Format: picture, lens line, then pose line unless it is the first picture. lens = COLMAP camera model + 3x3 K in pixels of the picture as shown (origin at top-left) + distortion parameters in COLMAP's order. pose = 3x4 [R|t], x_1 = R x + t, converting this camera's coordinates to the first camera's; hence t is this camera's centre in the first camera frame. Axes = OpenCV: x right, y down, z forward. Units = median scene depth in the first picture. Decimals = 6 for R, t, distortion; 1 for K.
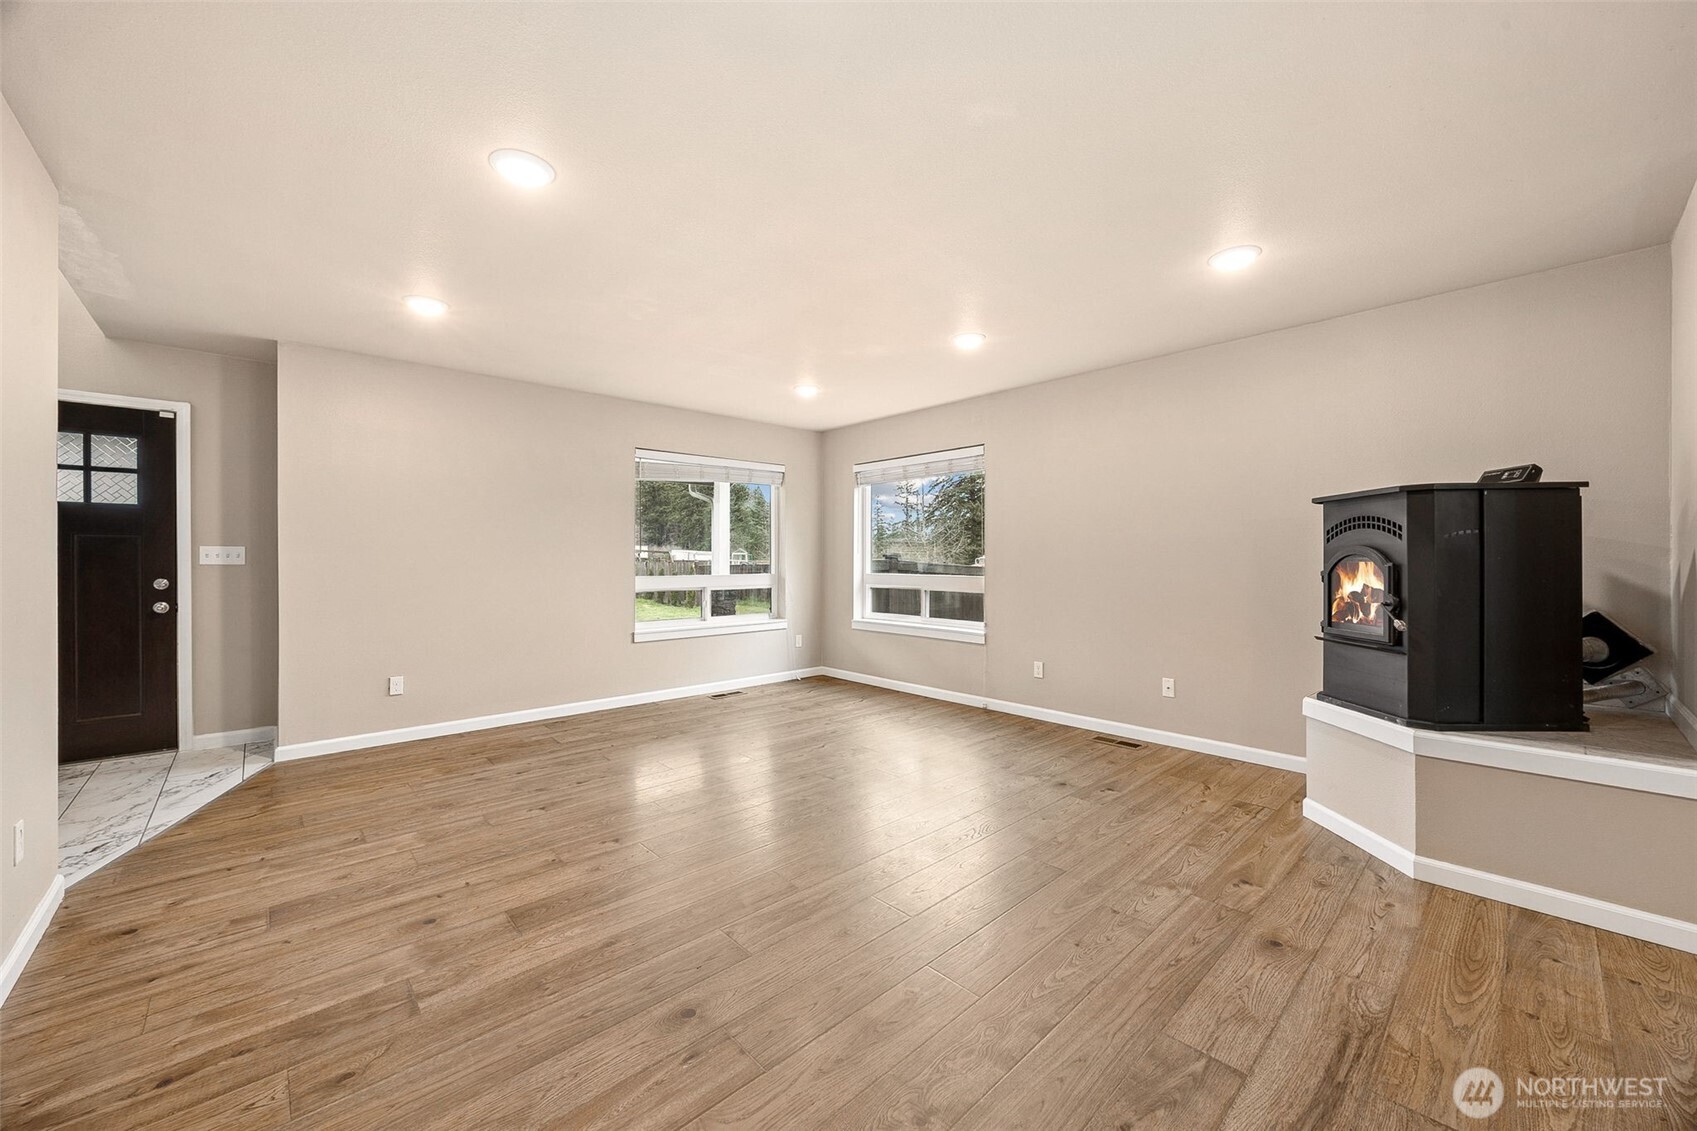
lens RADIAL K [[666.1, 0, 854.0], [0, 666.1, 571.7], [0, 0, 1]] dist [-0.000027, -0.000385]
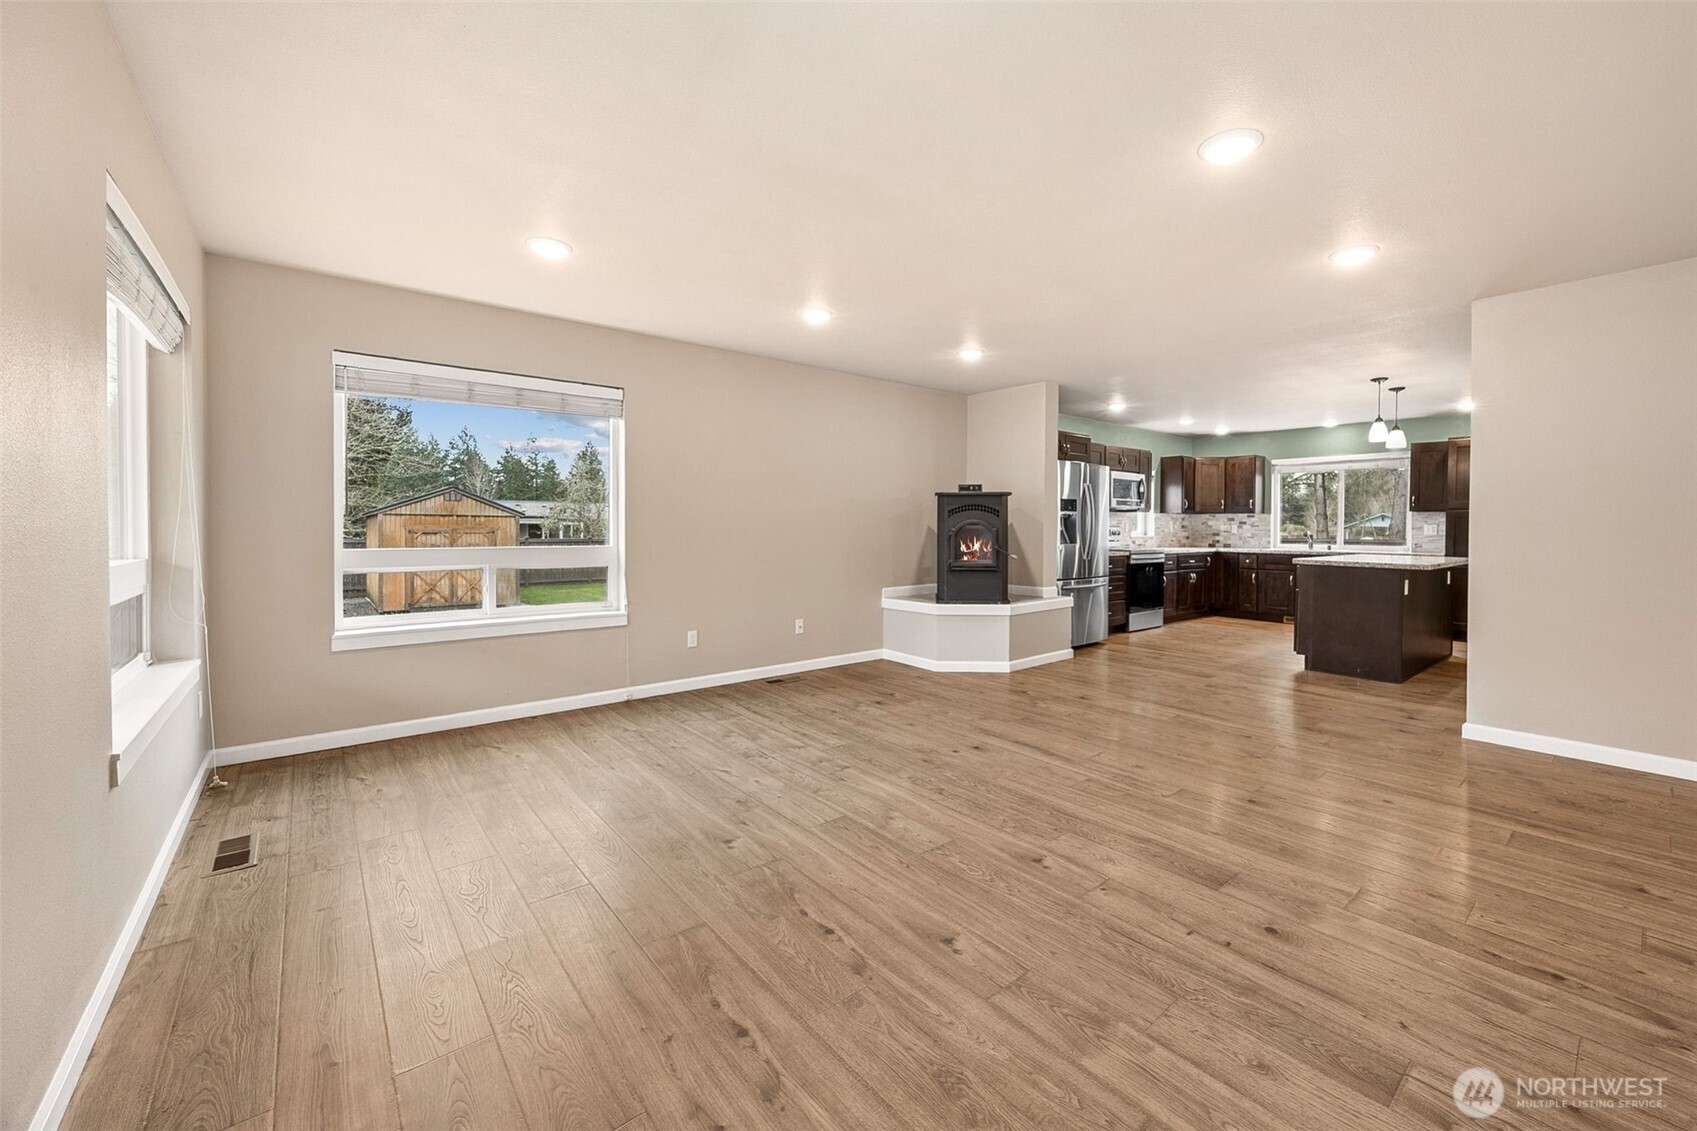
lens RADIAL K [[666.1, 0, 895.8], [0, 666.1, 543.8], [0, 0, 1]] dist [-0.000027, -0.000385]
pose [[0.015938, -0.027671, 0.999490, -1.424855], [0.017076, 0.999479, 0.027398, -0.033232], [-0.999727, 0.016631, 0.016402, 1.378220]]
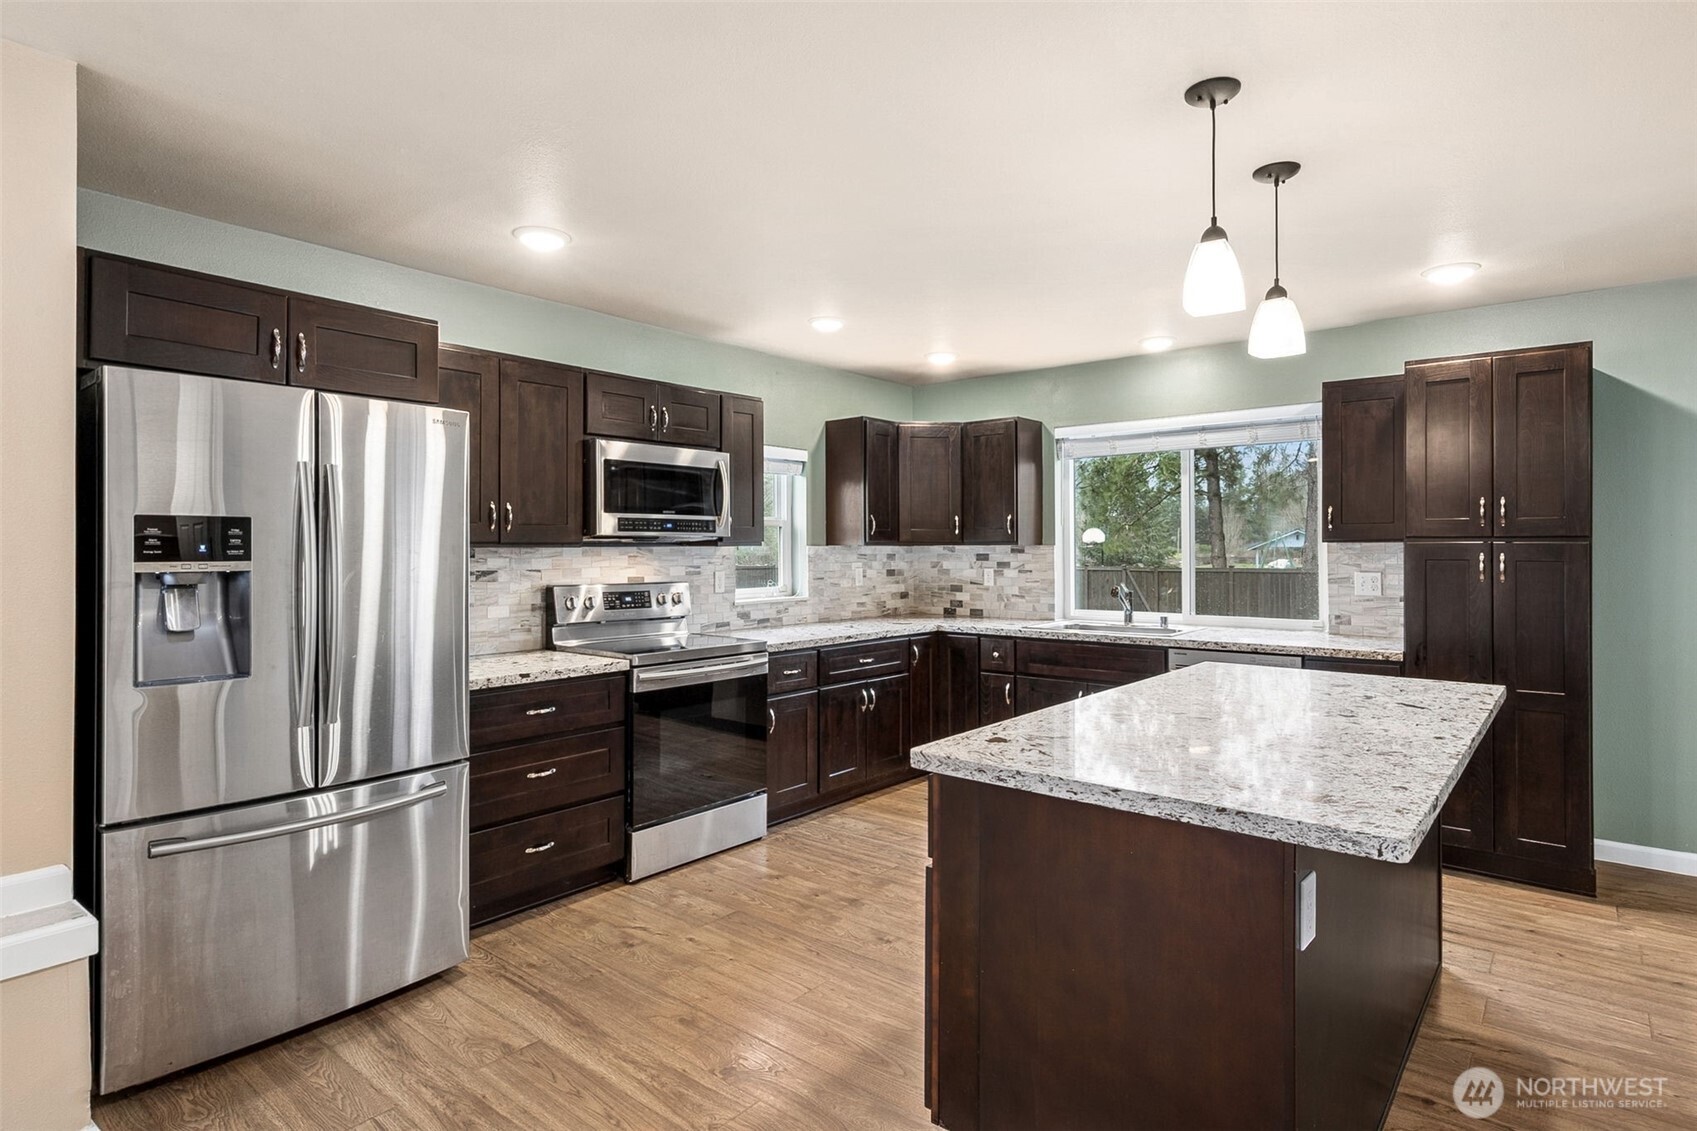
lens RADIAL K [[915.9, 0, 847.6], [0, 915.9, 560.3], [0, 0, 1]] dist [0.001436, 0.007259]
pose [[-0.152029, -0.013754, 0.988280, -1.184642], [0.024897, 0.999533, 0.017740, -0.040628], [-0.988062, 0.027302, -0.151615, 1.194853]]
